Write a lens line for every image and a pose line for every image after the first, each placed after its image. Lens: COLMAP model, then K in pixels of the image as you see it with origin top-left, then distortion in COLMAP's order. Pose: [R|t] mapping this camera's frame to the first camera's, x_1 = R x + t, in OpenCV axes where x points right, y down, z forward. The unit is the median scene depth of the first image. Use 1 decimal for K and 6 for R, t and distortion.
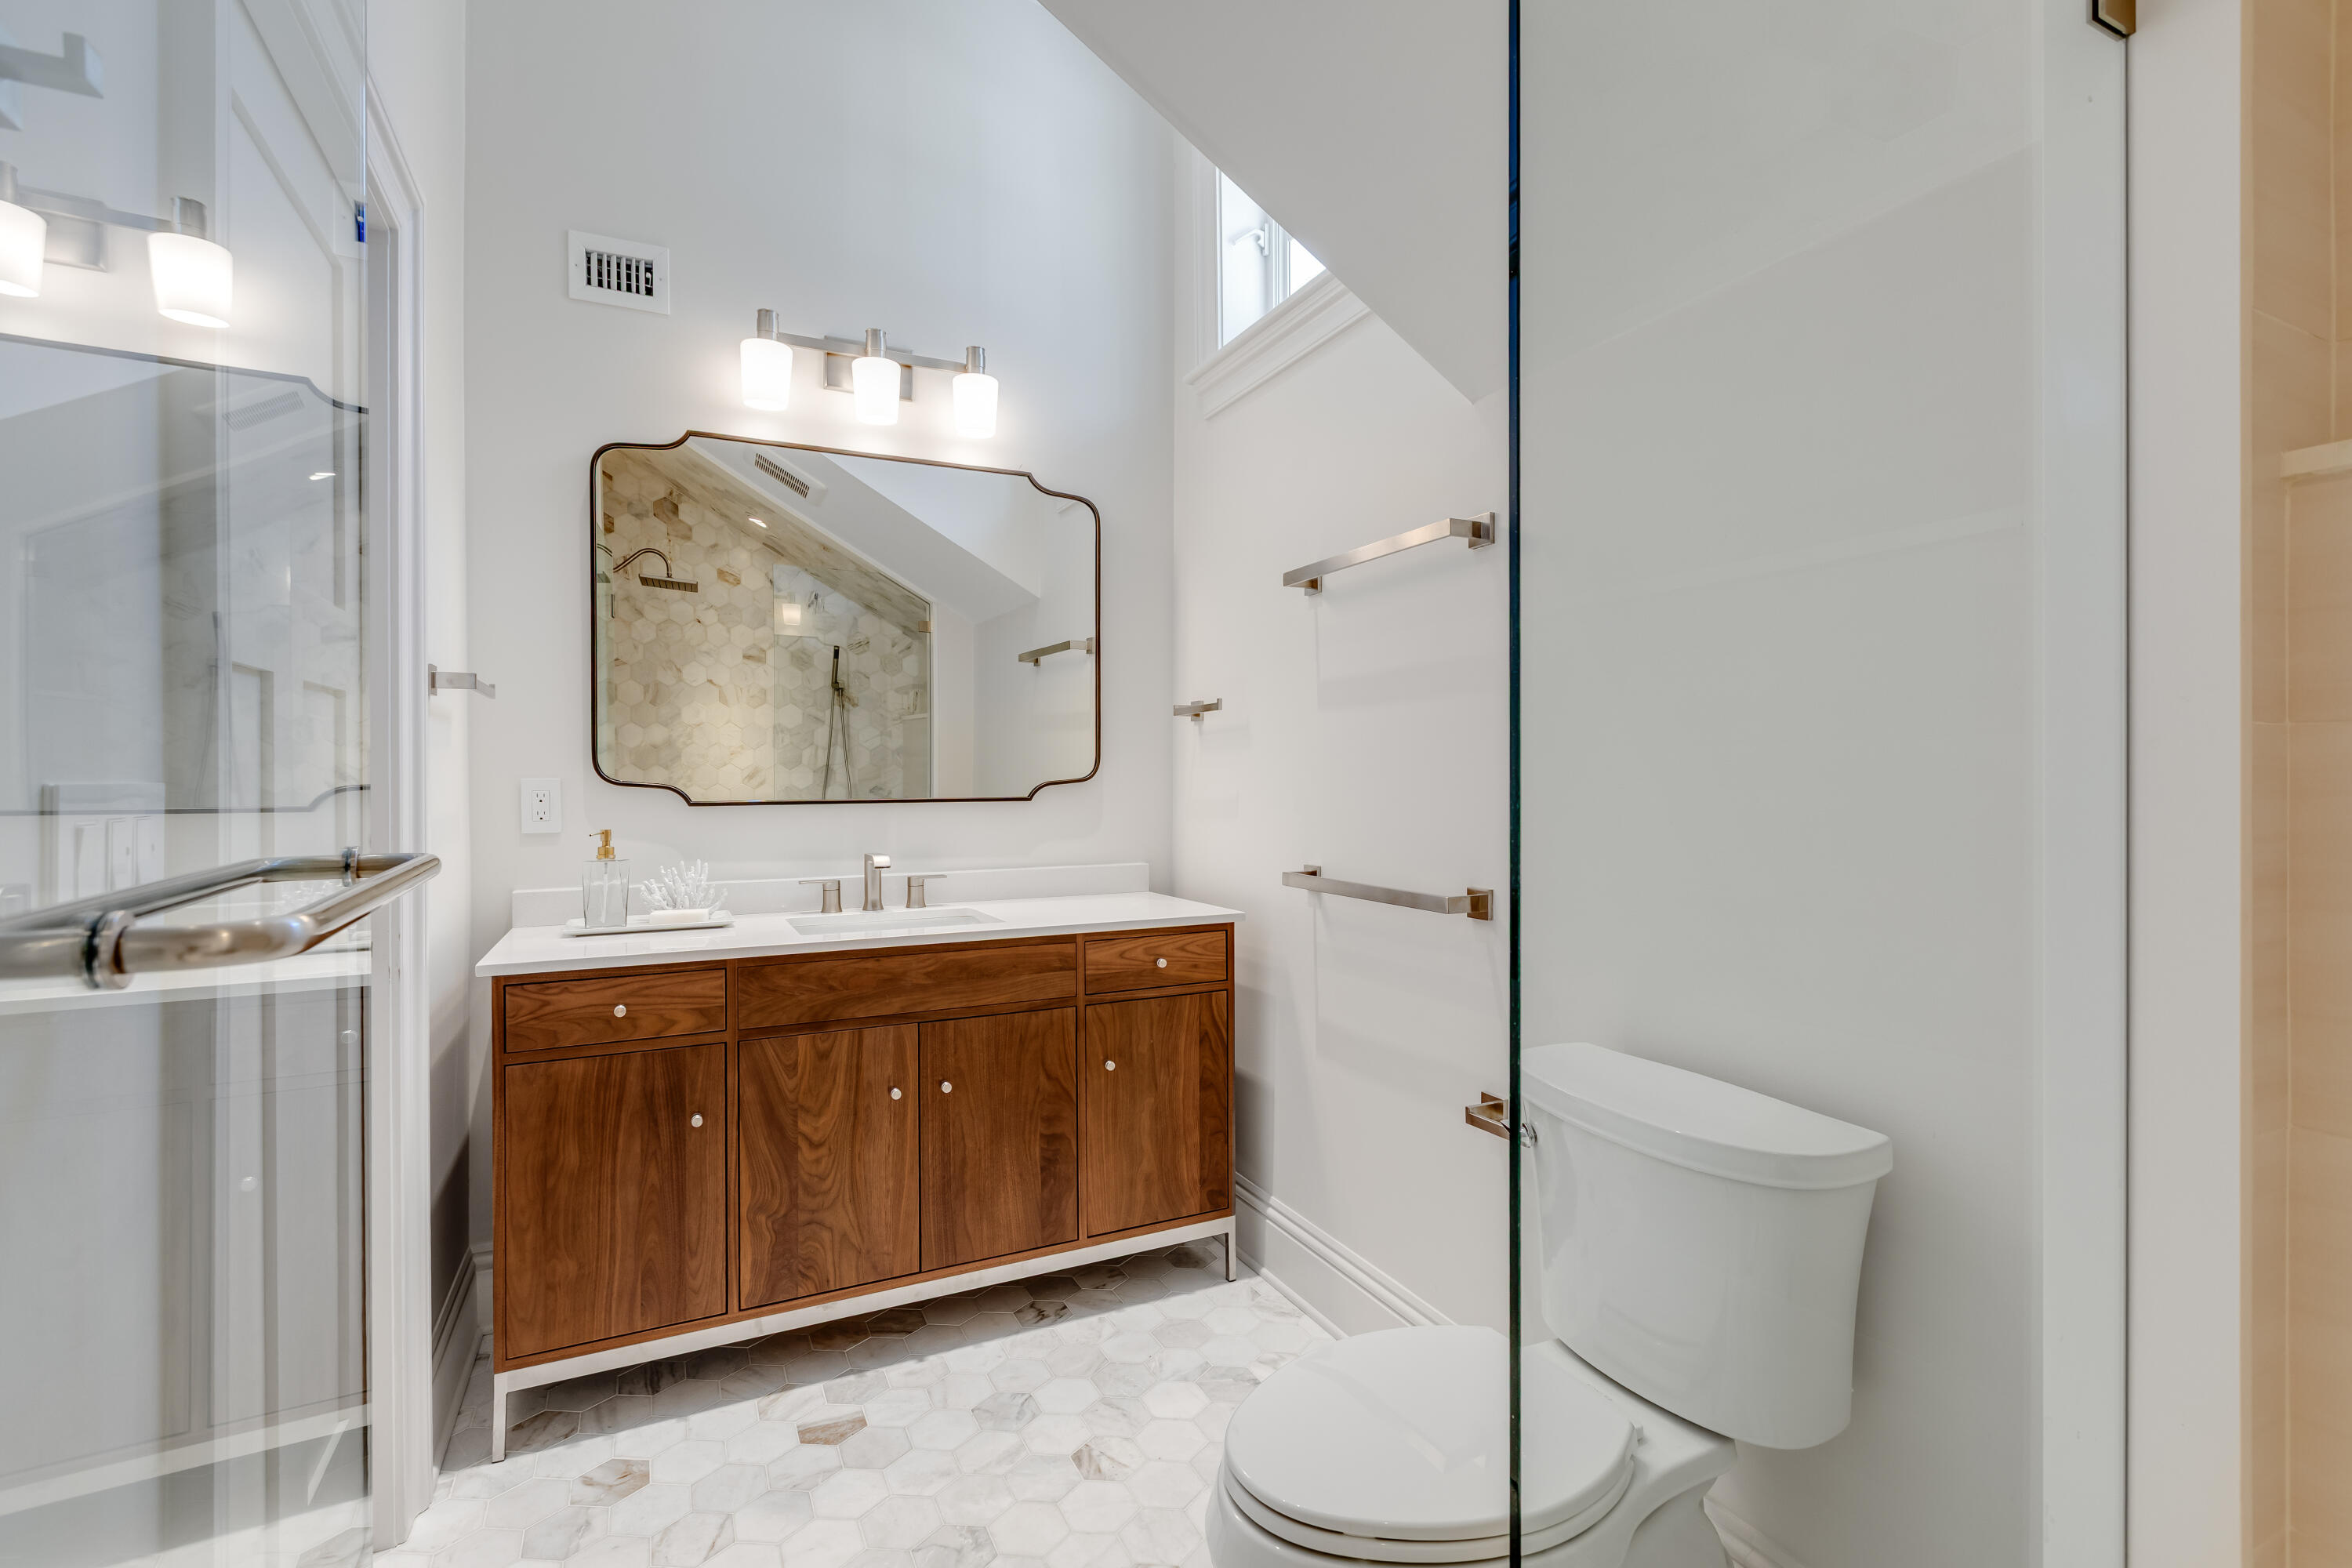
lens RADIAL K [[1051.4, 0, 1166.6], [0, 1051.4, 777.5], [0, 0, 1]] dist [0.002094, -0.000305]
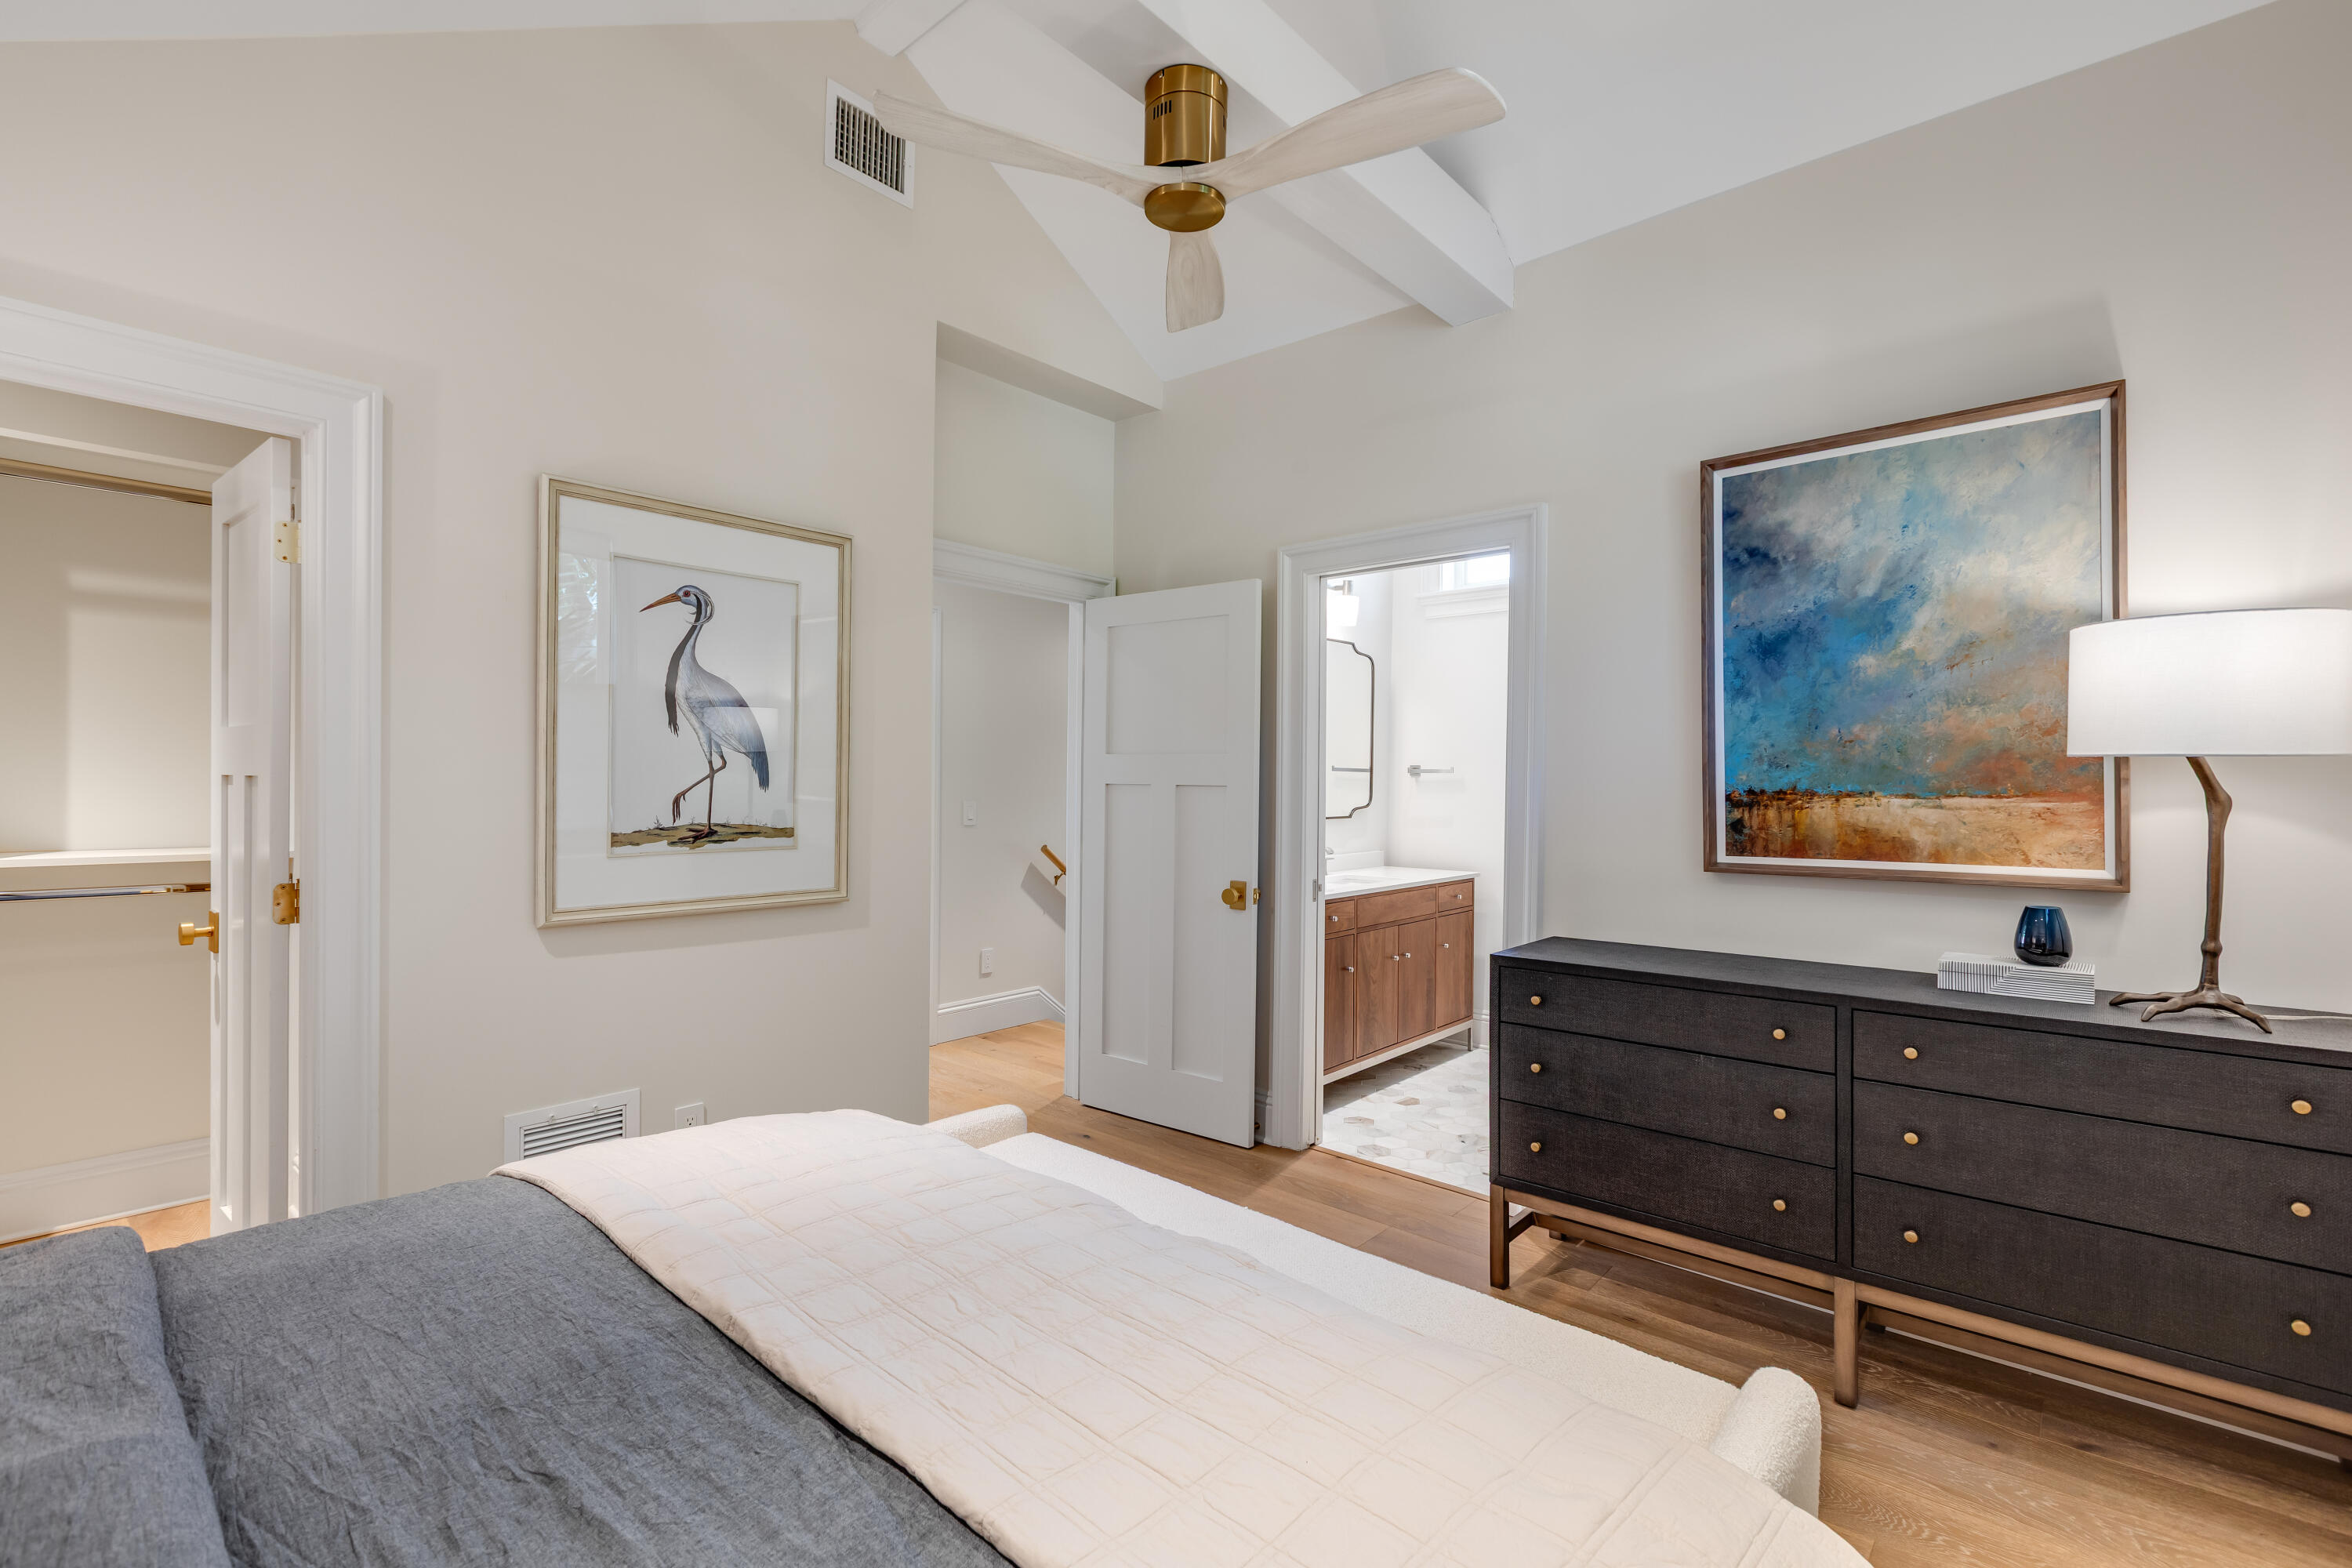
lens RADIAL K [[1051.4, 0, 1166.6], [0, 1051.4, 777.5], [0, 0, 1]] dist [0.002094, -0.000305]
pose [[0.925670, 0.009899, 0.378203, -1.498714], [-0.011450, 0.999933, 0.001853, -0.064656], [-0.378159, -0.006046, 0.925721, -0.798045]]
